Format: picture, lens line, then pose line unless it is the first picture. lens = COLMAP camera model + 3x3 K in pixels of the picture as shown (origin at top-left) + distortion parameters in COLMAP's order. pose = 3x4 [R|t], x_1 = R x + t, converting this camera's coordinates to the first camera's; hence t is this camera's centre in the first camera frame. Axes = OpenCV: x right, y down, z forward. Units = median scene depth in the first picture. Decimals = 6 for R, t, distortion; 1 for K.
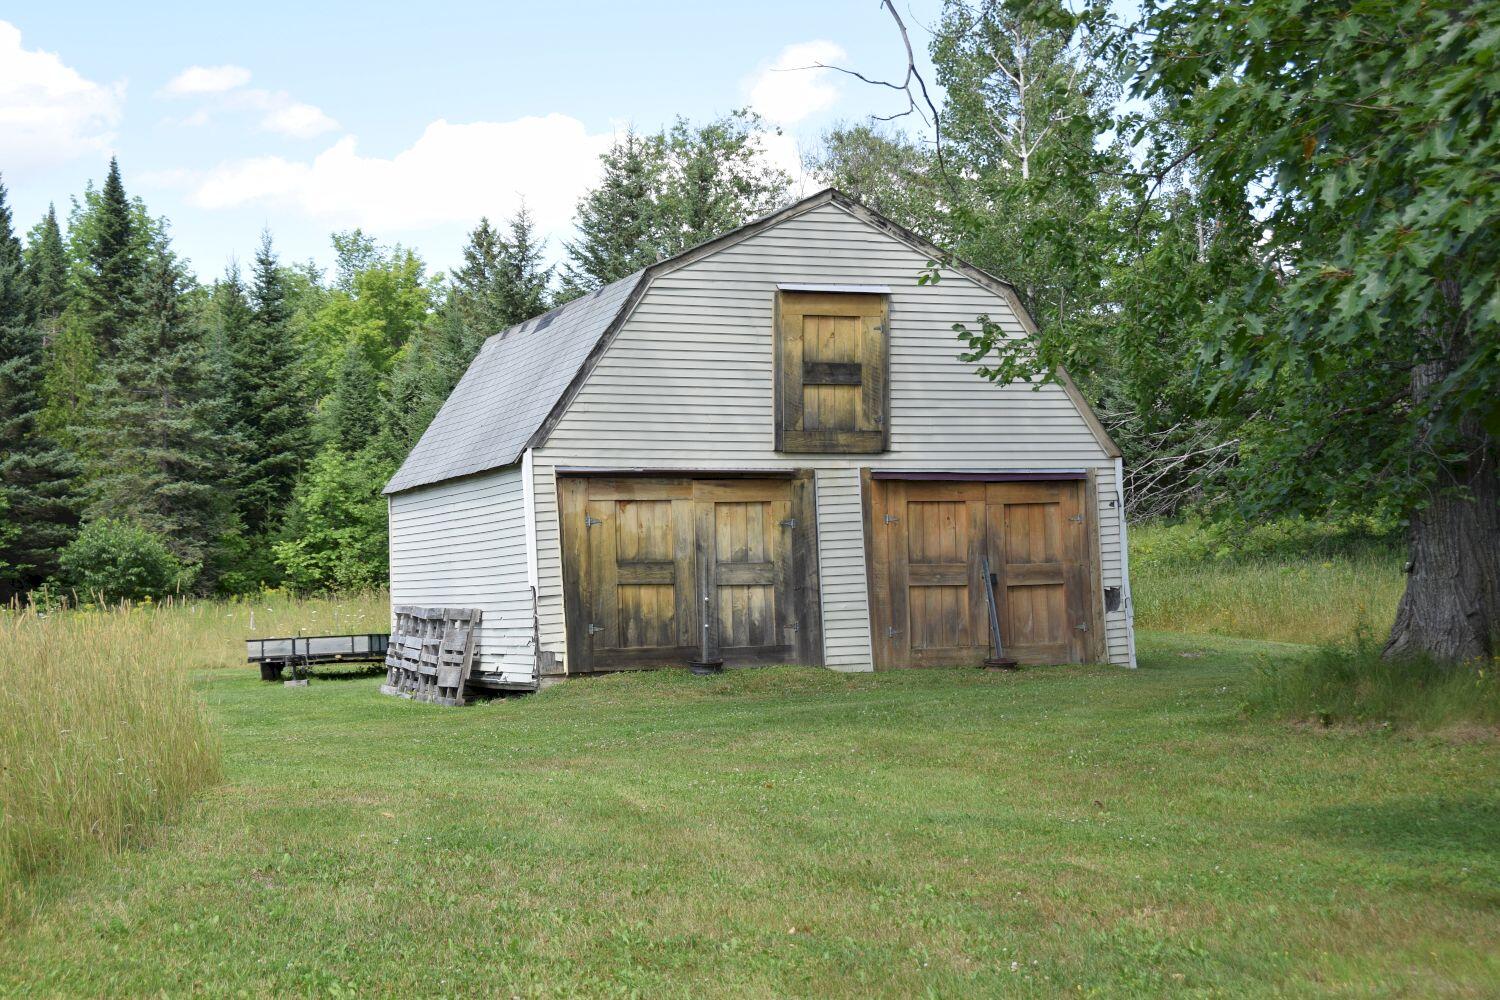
lens RADIAL K [[2582.6, 0, 749.9], [0, 2582.6, 499.5], [0, 0, 1]] dist [-0.002550, 0.000000]
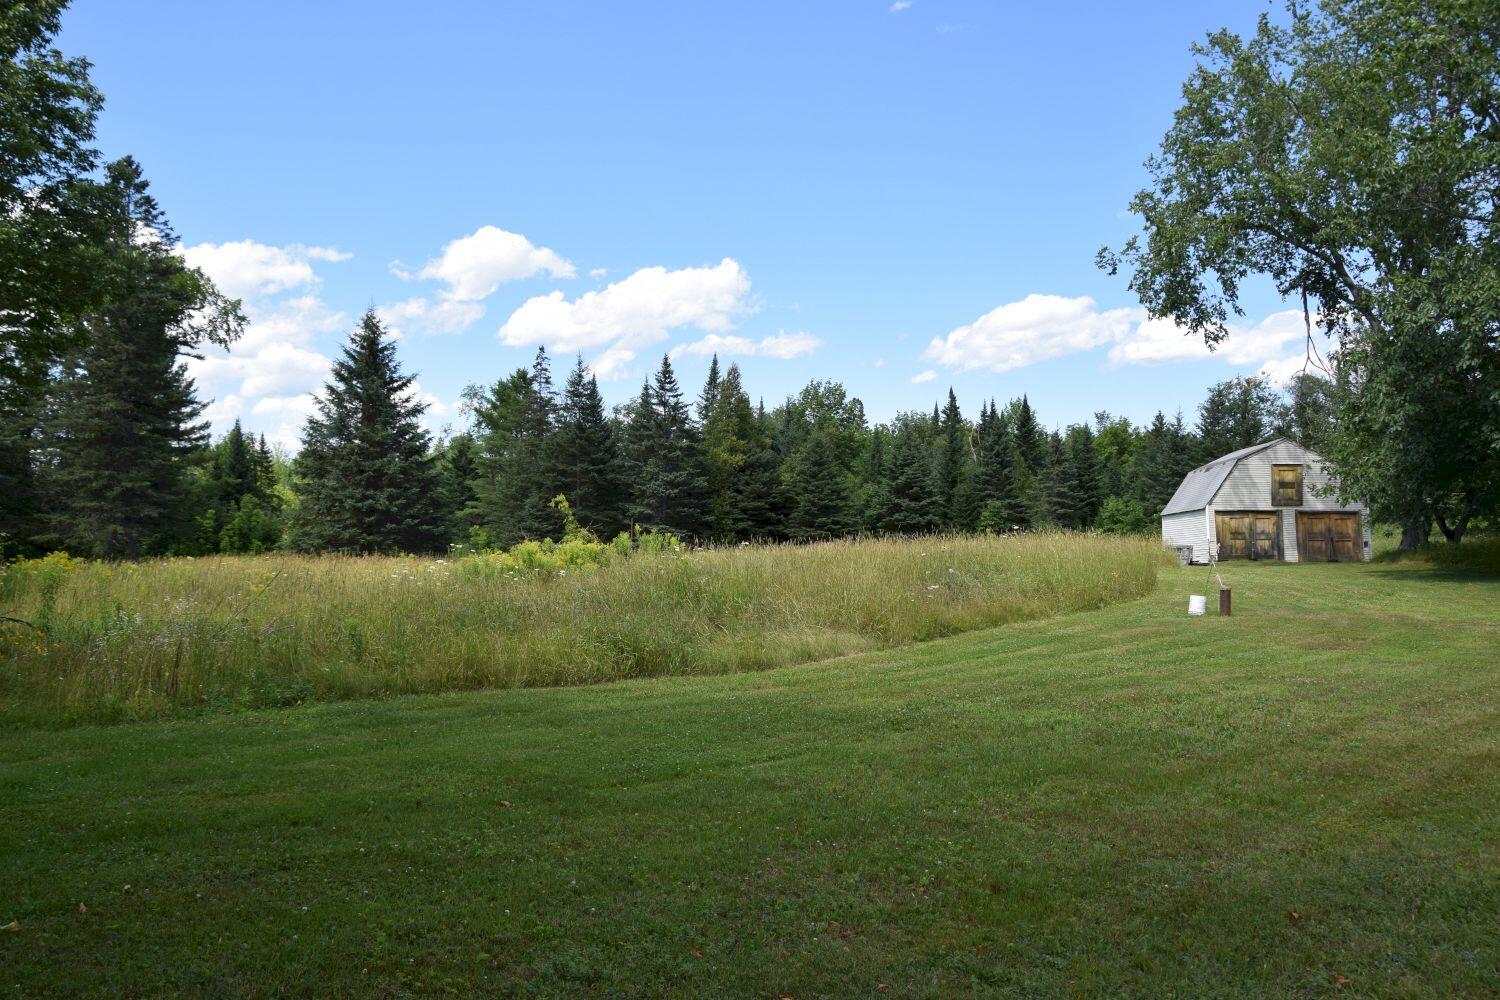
lens RADIAL K [[1163.2, 0, 747.3], [0, 1163.2, 507.3], [0, 0, 1]] dist [-0.116496, 0.045794]
pose [[0.910584, 0.003369, -0.413310, -0.001645], [-0.004997, 0.999983, -0.002859, -0.006471], [0.413294, 0.004669, 0.910586, -0.846429]]
